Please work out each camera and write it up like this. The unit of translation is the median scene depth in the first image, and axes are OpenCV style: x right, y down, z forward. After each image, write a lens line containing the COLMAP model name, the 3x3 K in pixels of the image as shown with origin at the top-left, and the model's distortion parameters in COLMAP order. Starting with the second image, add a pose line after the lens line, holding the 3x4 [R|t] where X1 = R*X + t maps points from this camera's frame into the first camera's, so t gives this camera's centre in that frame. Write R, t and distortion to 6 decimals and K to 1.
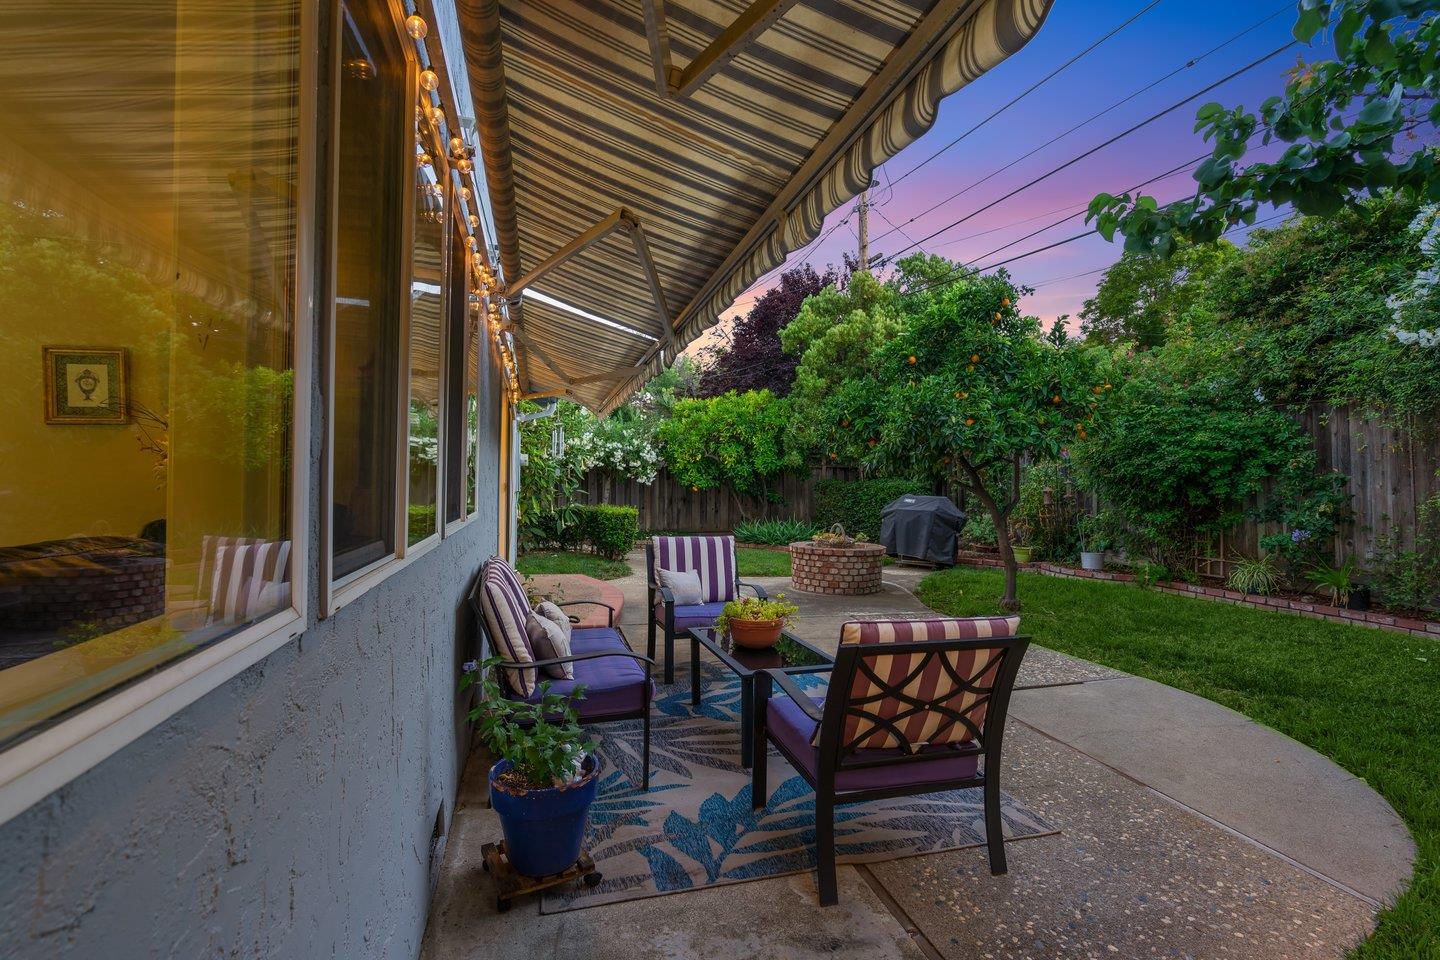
lens RADIAL K [[673.2, 0, 720.0], [0, 673.2, 480.0], [0, 0, 1]] dist [-0.000050, 0.000249]
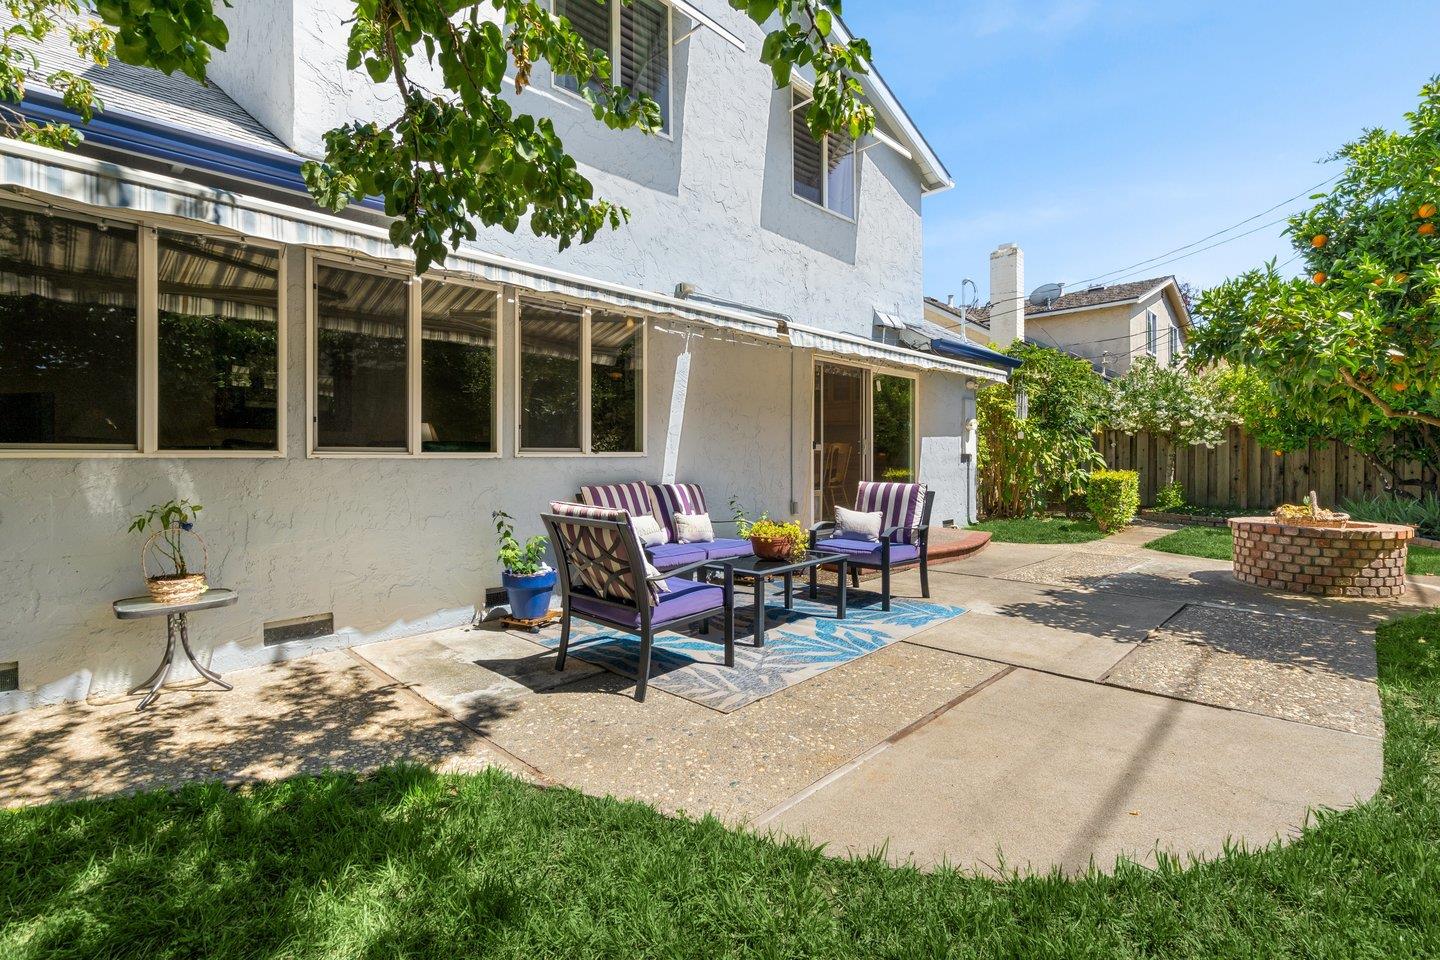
lens RADIAL K [[665.7, 0, 726.2], [0, 665.7, 463.7], [0, 0, 1]] dist [-0.000739, -0.000329]
pose [[0.508503, -0.003424, -0.861053, 0.525854], [0.009249, 0.999956, 0.001485, 0.033429], [0.861010, -0.008719, 0.508513, 0.150175]]
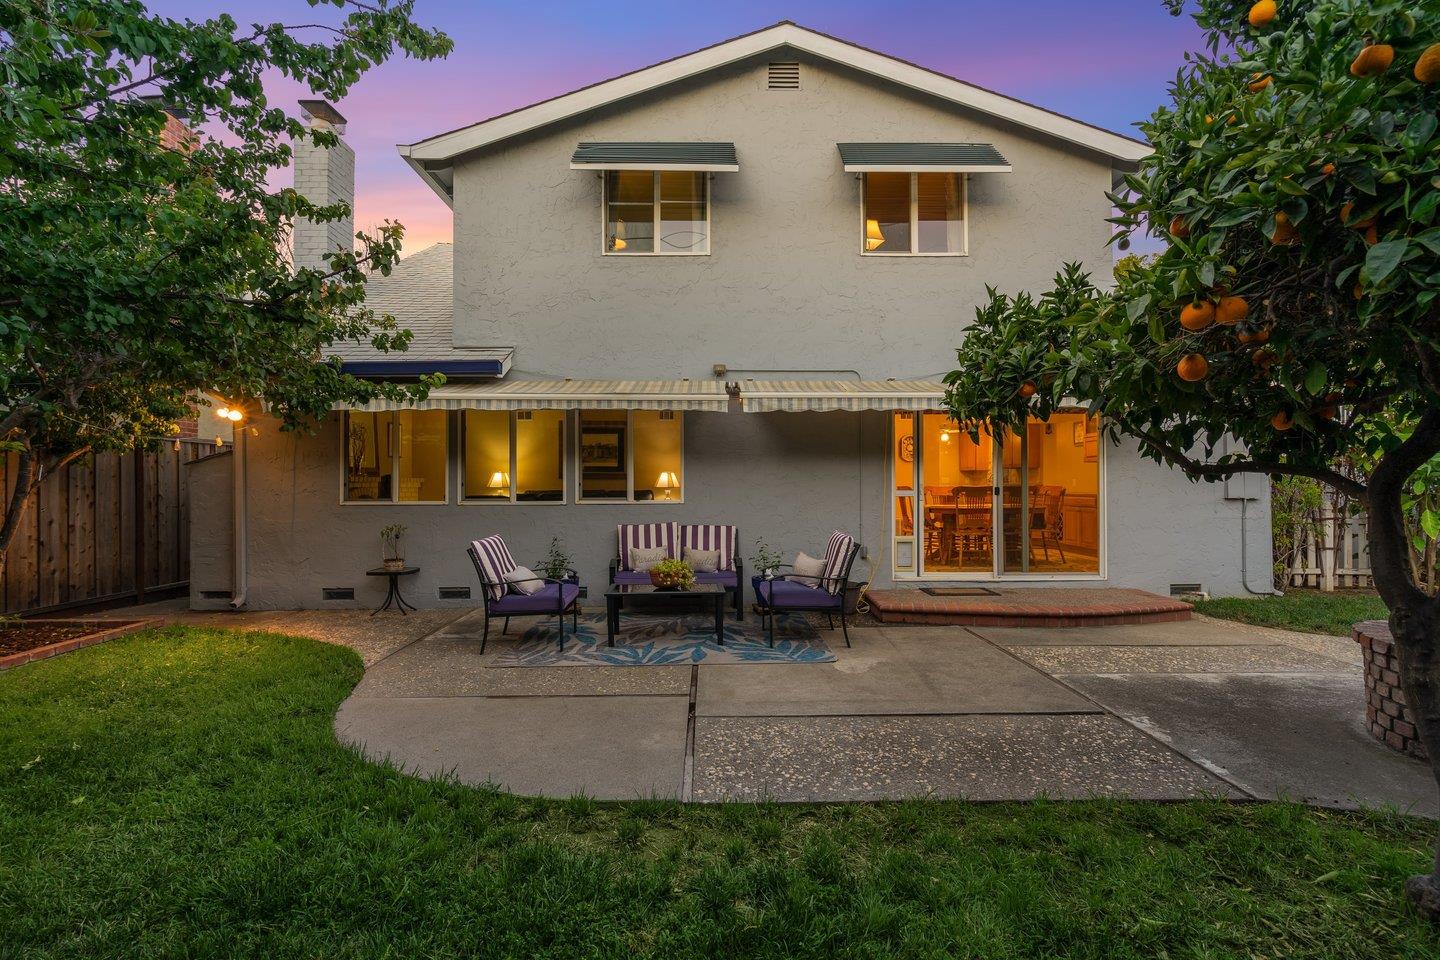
lens RADIAL K [[655.4, 0, 717.6], [0, 655.4, 482.7], [0, 0, 1]] dist [-0.004618, -0.000268]
pose [[-0.254670, -0.012043, -0.966953, 0.757532], [0.001888, 0.999914, -0.012950, 0.008067], [0.967026, -0.005124, -0.254626, 0.745540]]
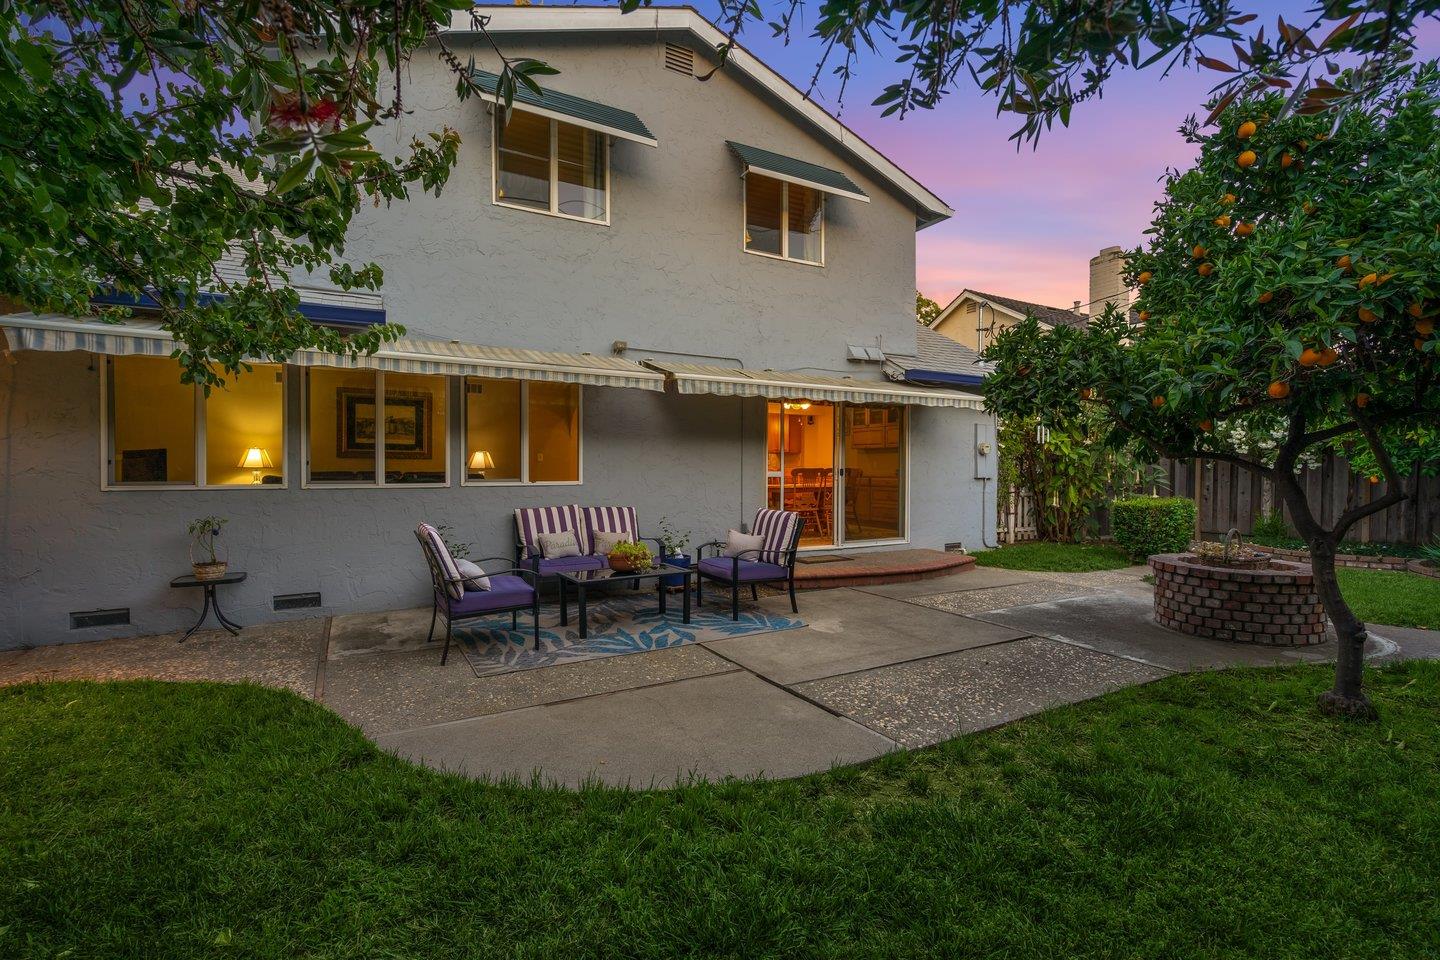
lens RADIAL K [[654.6, 0, 721.0], [0, 654.6, 480.3], [0, 0, 1]] dist [-0.001880, 0.000081]
pose [[0.238586, 0.008911, -0.971080, 0.770376], [0.002478, 0.999949, 0.009785, 0.011296], [0.971118, -0.004741, 0.238552, 0.421983]]
